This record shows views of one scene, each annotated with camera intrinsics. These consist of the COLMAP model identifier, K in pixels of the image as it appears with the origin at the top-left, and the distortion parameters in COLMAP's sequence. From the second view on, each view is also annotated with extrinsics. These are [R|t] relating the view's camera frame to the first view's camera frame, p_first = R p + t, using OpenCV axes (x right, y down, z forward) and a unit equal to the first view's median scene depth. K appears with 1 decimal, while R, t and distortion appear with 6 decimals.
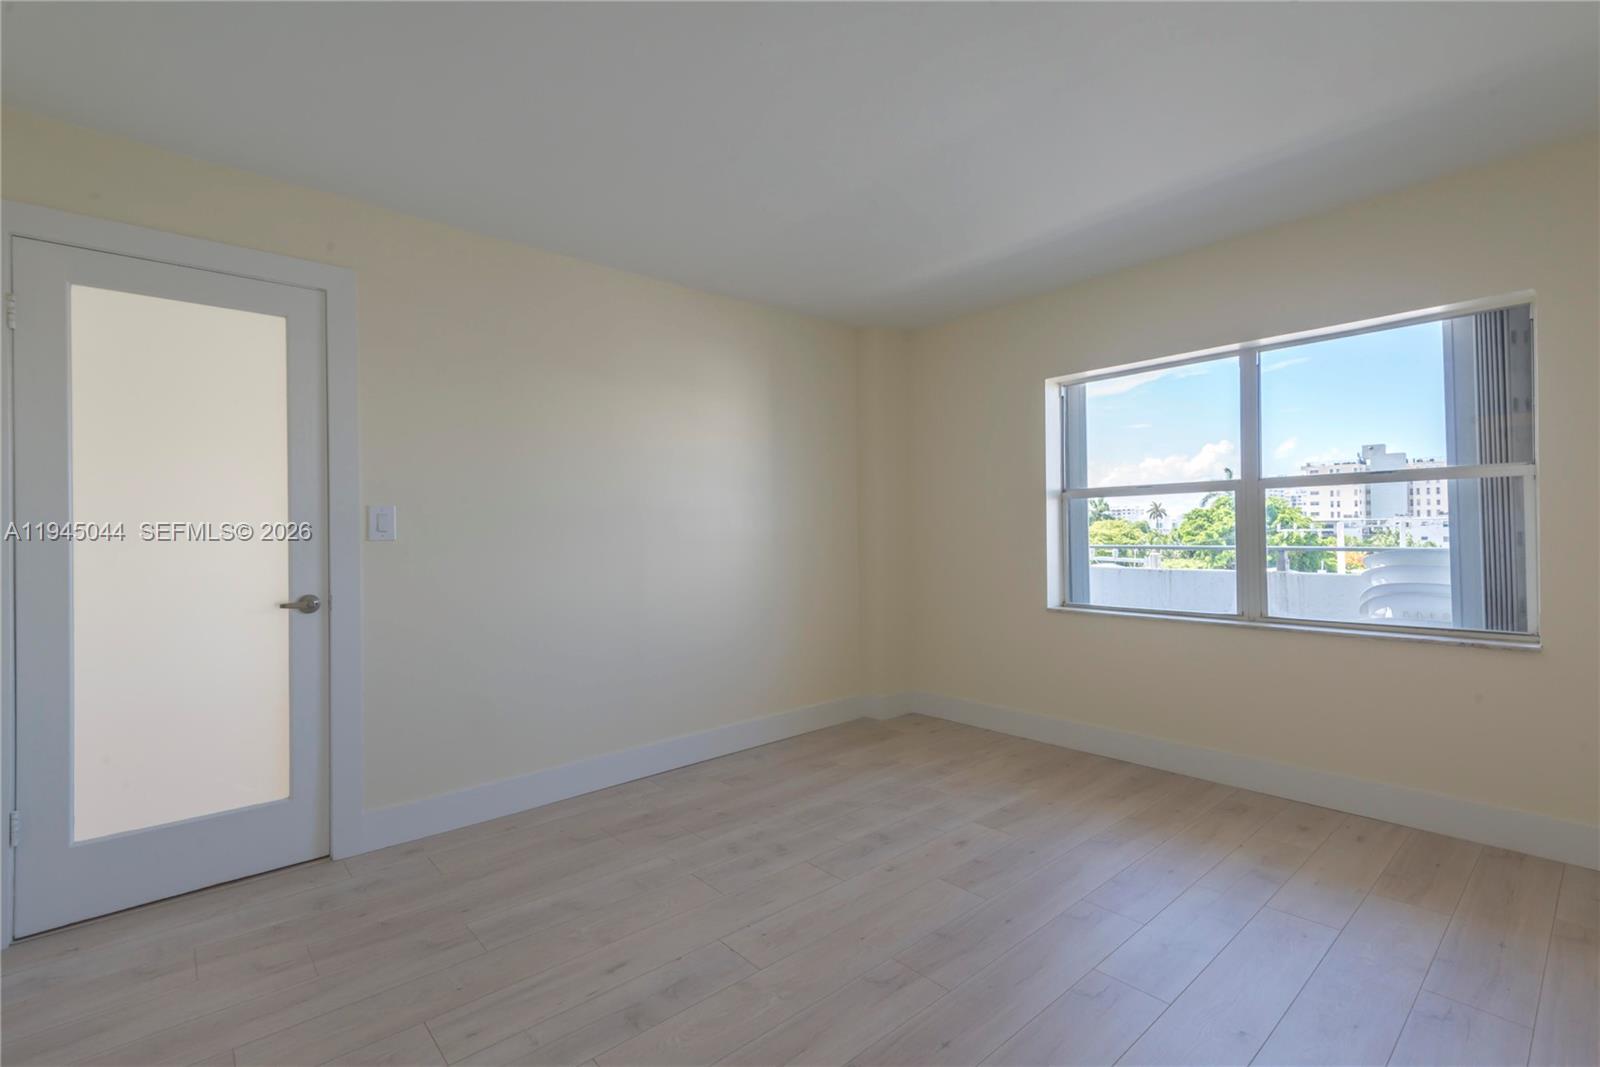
lens RADIAL K [[722.1, 0, 806.4], [0, 722.1, 530.6], [0, 0, 1]] dist [0.032876, -0.013972]
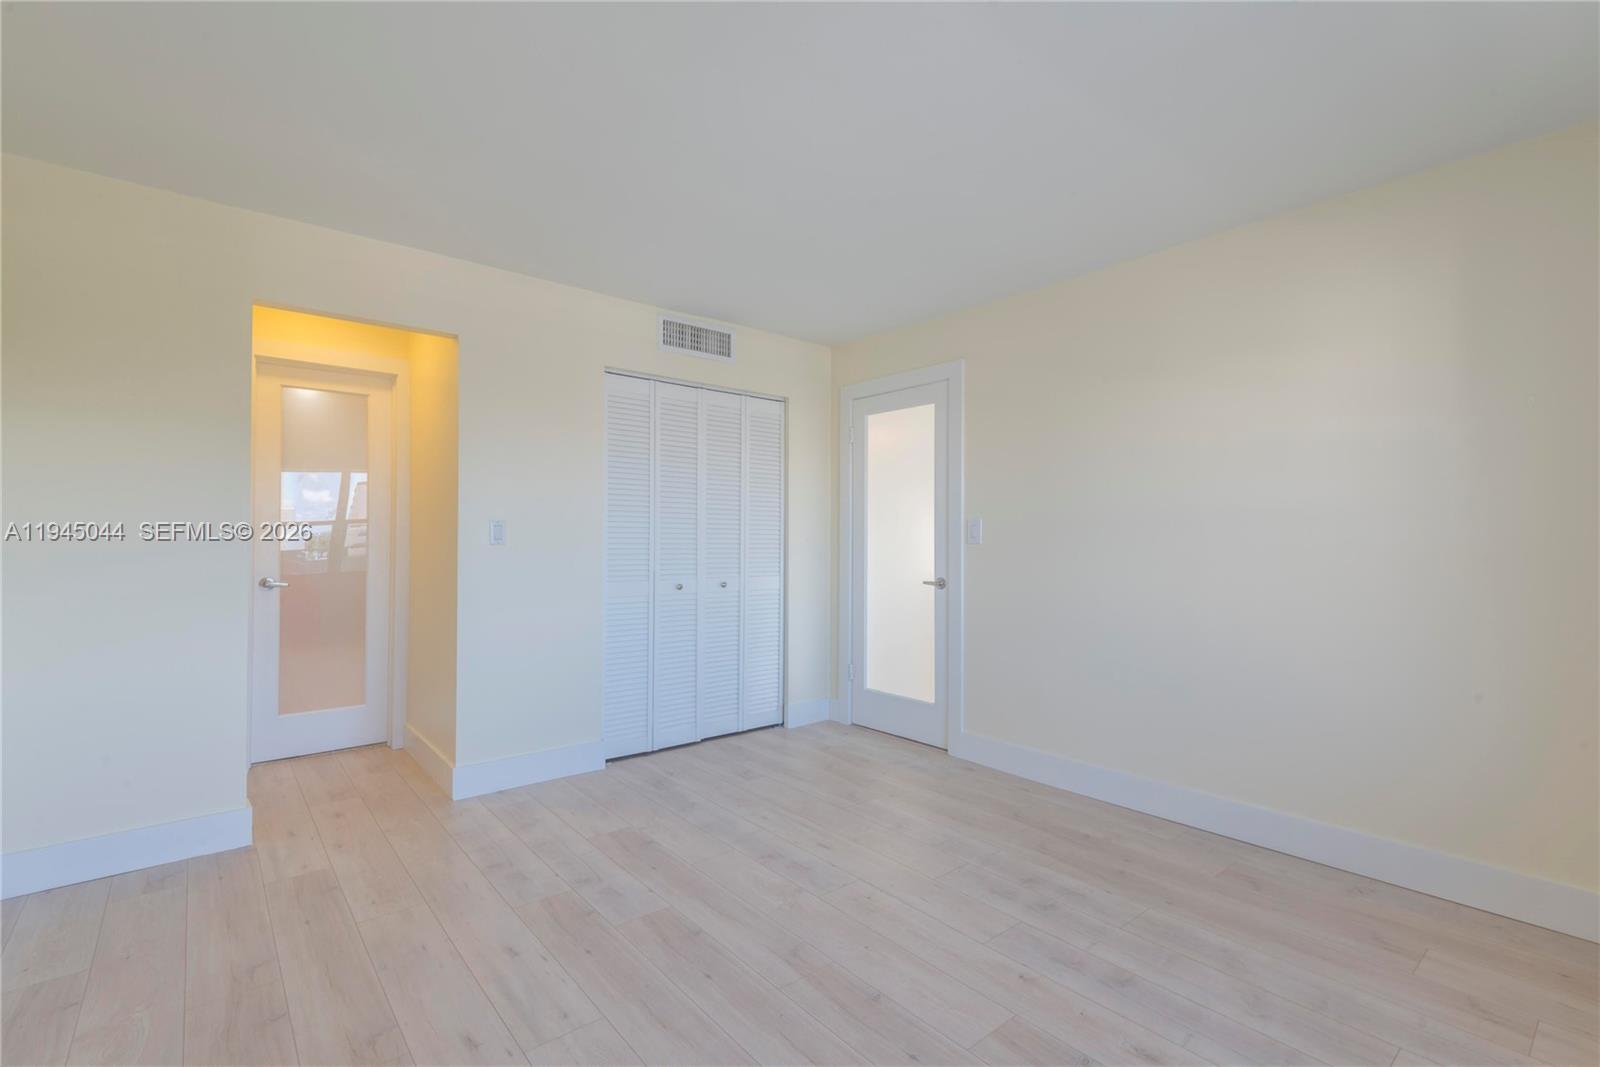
lens RADIAL K [[722.1, 0, 806.5], [0, 722.1, 536.9], [0, 0, 1]] dist [0.032876, -0.013972]
pose [[-0.021539, 0.014865, -0.999657, 0.828441], [-0.001961, 0.999887, 0.014911, -0.020713], [0.999766, 0.002282, -0.021507, 0.715004]]
